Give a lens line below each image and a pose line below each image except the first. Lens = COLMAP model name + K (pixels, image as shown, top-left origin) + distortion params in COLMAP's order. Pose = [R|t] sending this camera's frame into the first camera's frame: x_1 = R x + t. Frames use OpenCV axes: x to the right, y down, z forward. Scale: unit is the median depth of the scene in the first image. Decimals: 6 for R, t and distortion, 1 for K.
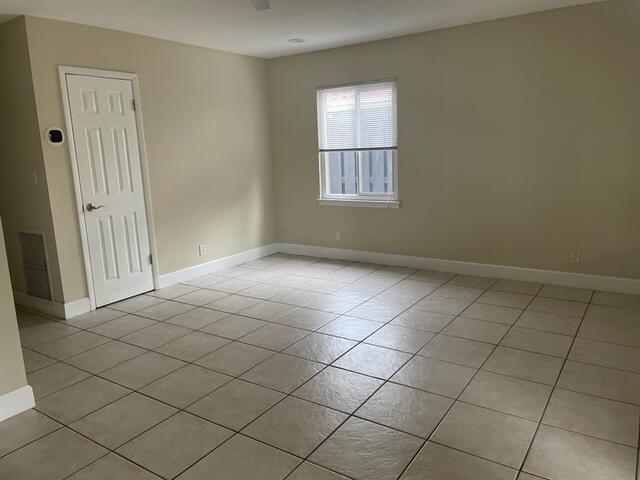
lens RADIAL K [[491.7, 0, 319.2], [0, 491.7, 236.4], [0, 0, 1]] dist [0.073325, -0.069505]
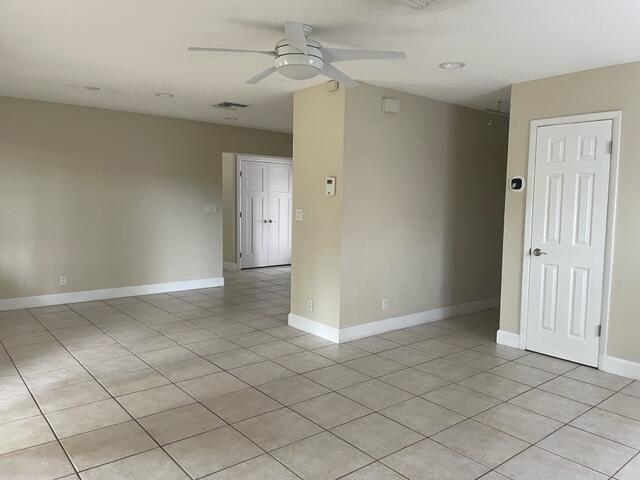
lens RADIAL K [[491.7, 0, 321.5], [0, 491.7, 240.5], [0, 0, 1]] dist [0.073325, -0.069505]
pose [[-0.278521, 0.122913, -0.952533, 0.640062], [-0.185544, 0.966208, 0.178931, -0.183766], [0.942337, 0.226573, -0.246303, 0.836821]]
